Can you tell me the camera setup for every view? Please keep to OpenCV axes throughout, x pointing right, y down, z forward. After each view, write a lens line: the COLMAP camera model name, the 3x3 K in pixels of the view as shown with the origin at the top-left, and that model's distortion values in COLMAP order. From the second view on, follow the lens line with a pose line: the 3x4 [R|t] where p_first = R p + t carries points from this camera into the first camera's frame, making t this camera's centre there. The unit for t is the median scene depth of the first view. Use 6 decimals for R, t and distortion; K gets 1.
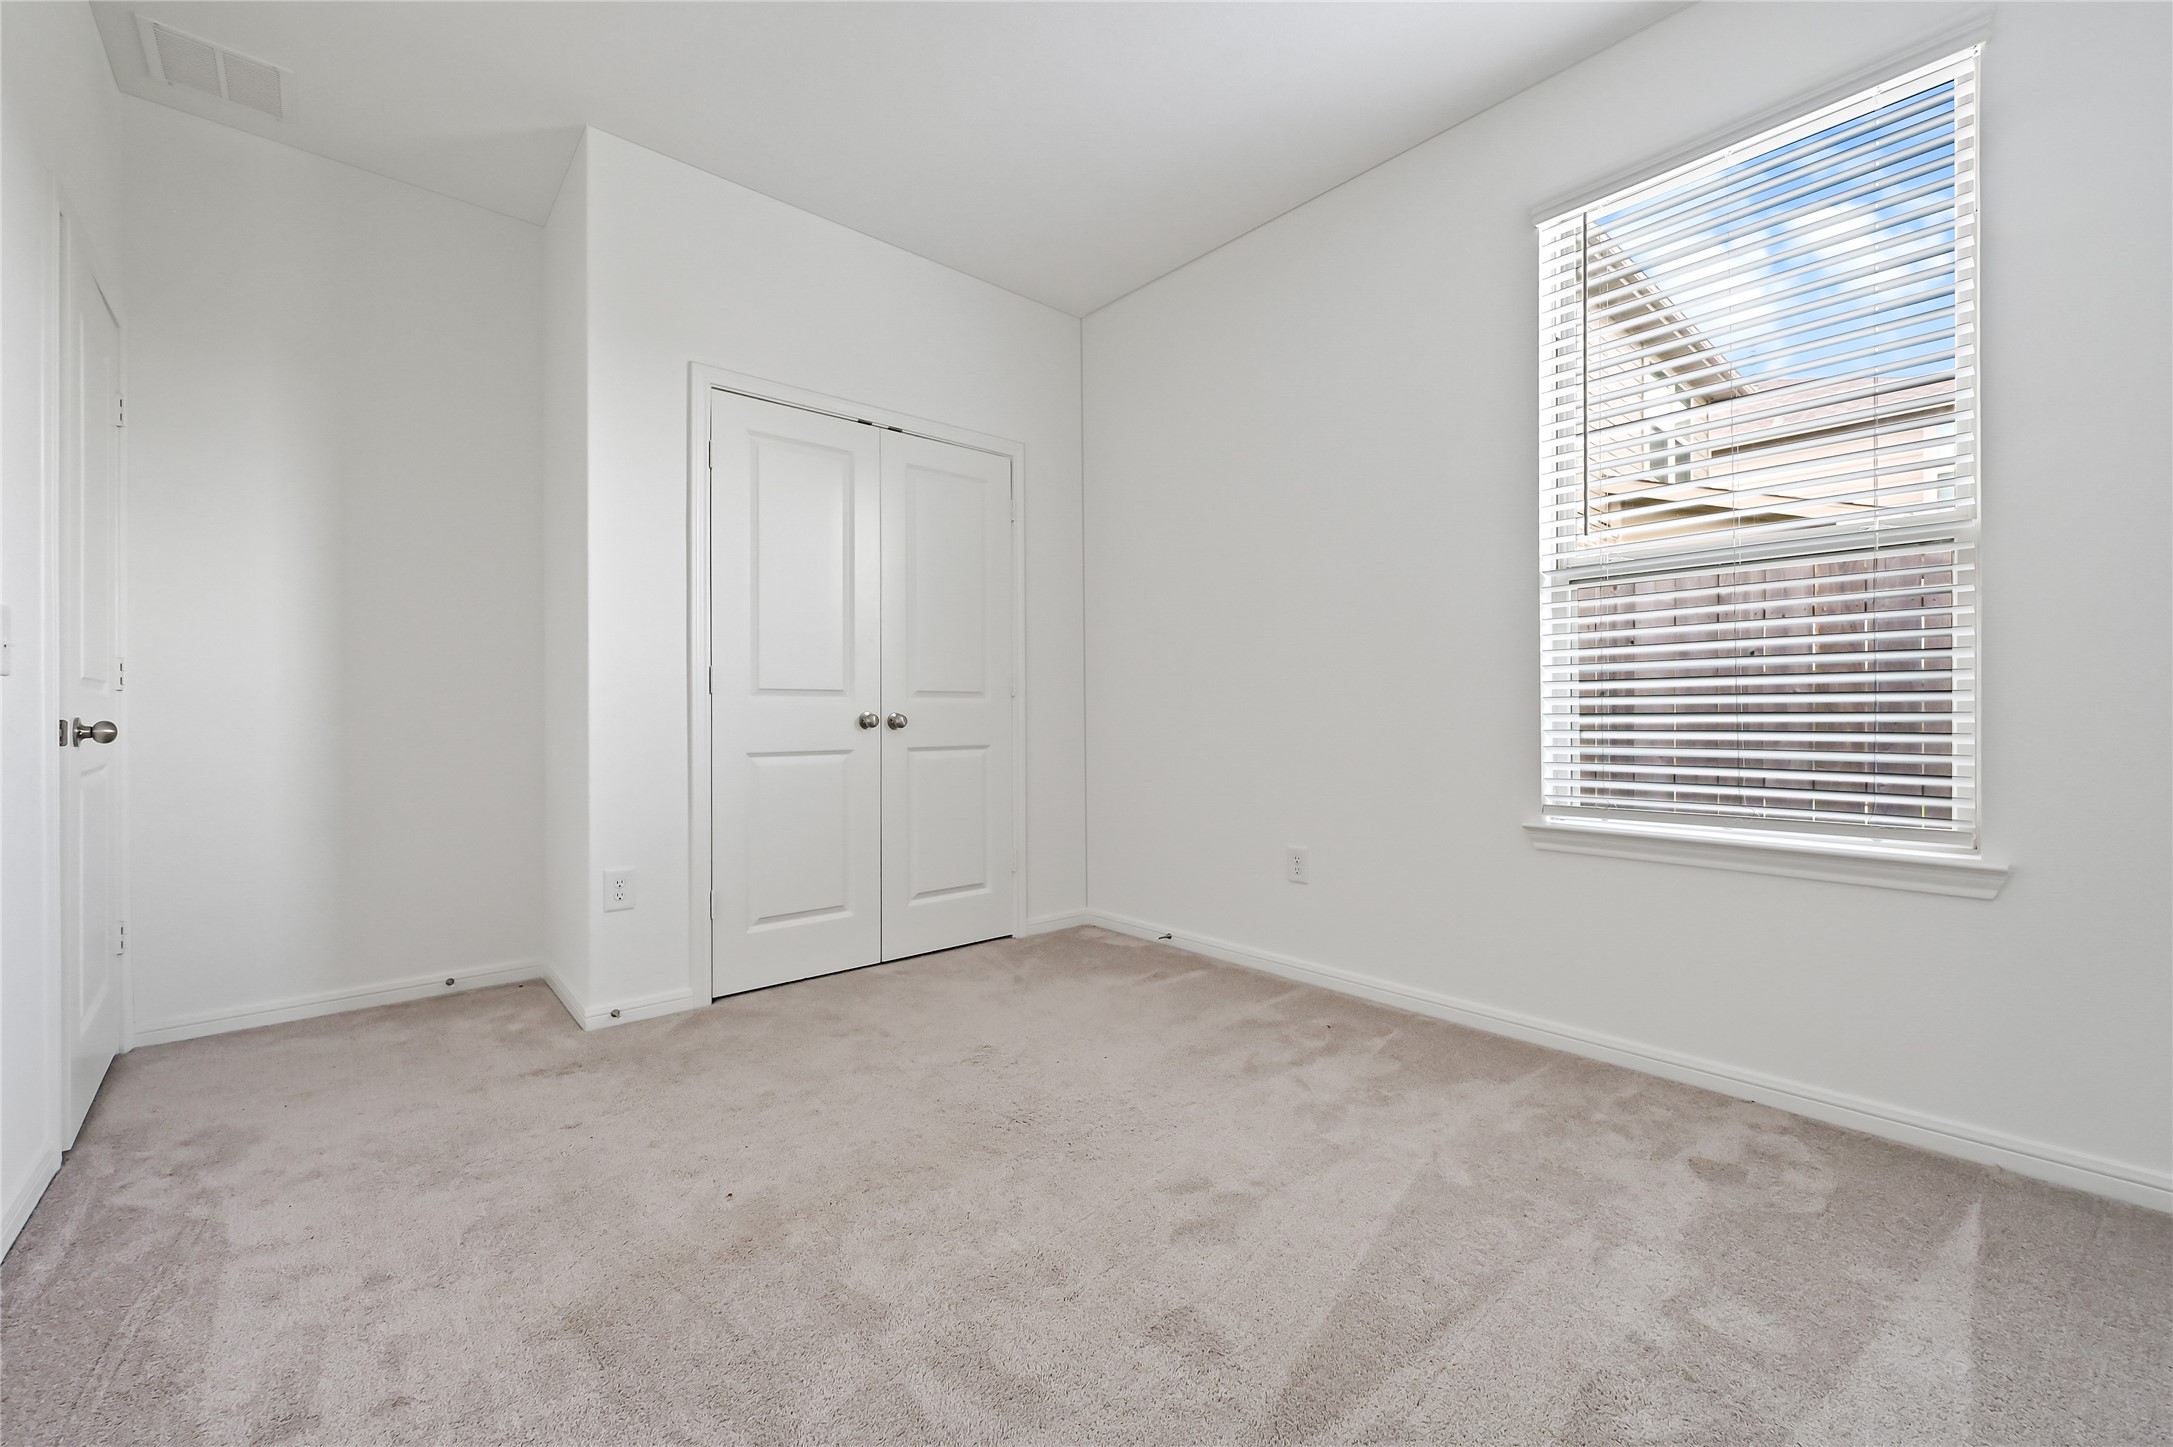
lens RADIAL K [[880.4, 0, 1086.7], [0, 880.4, 718.9], [0, 0, 1]] dist [0.000956, 0.000007]
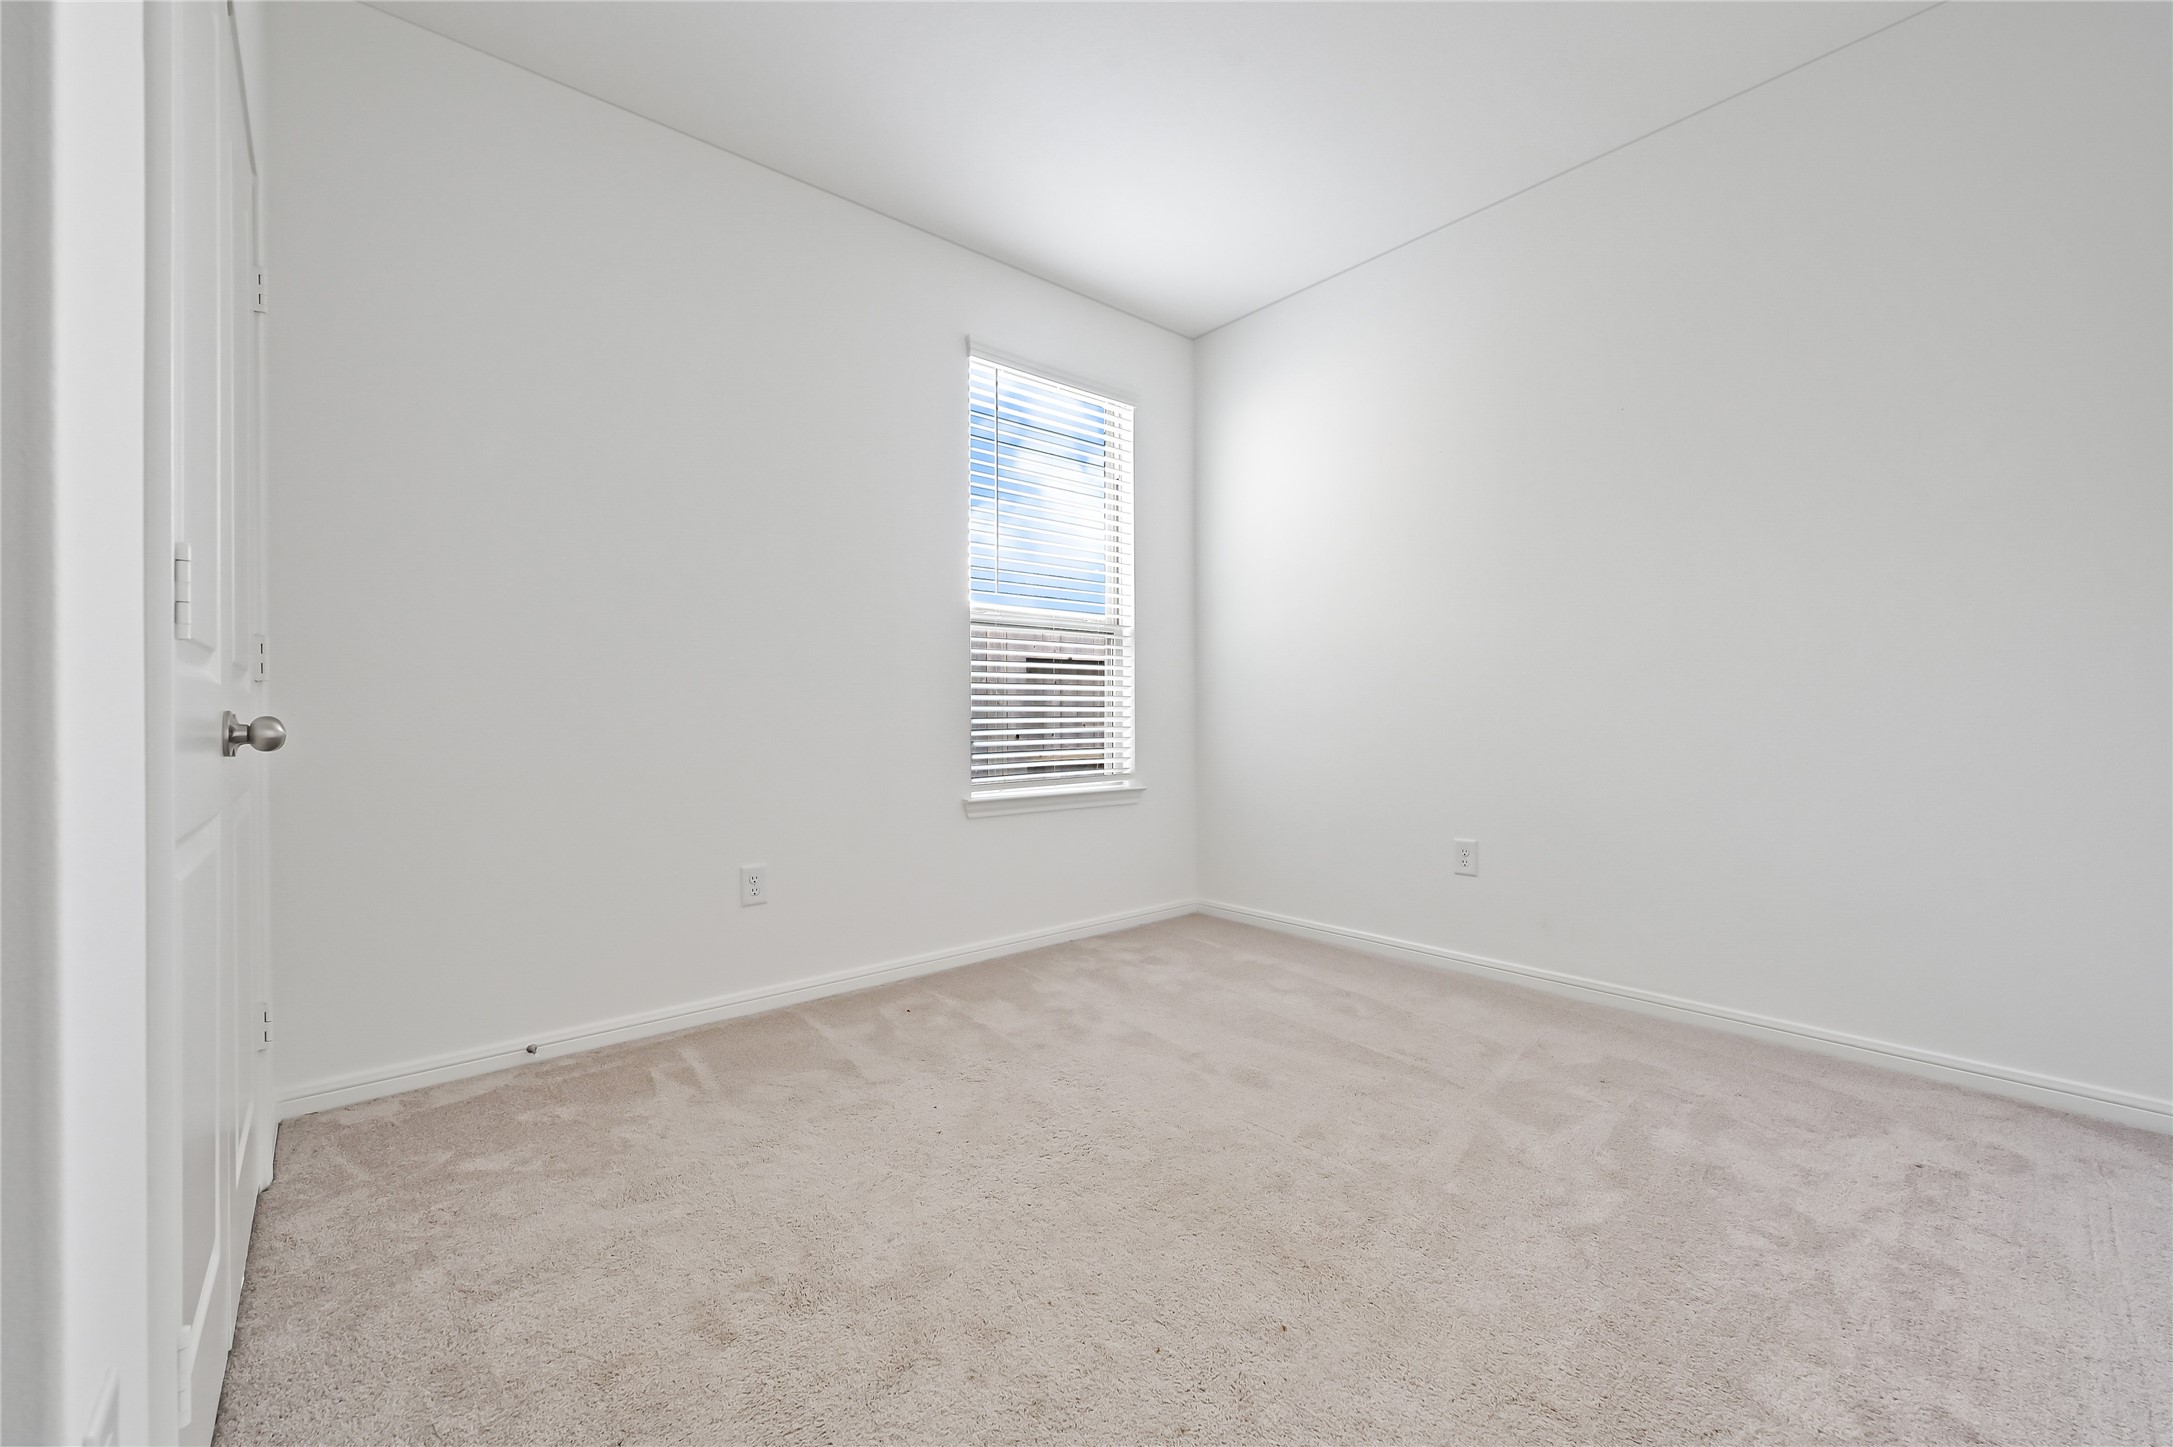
lens RADIAL K [[880.4, 0, 1089.3], [0, 880.4, 718.2], [0, 0, 1]] dist [0.000956, 0.000007]
pose [[0.018857, -0.007560, 0.999794, -0.862435], [0.012860, 0.999891, 0.007318, -0.012720], [-0.999739, 0.012719, 0.018952, 0.821859]]
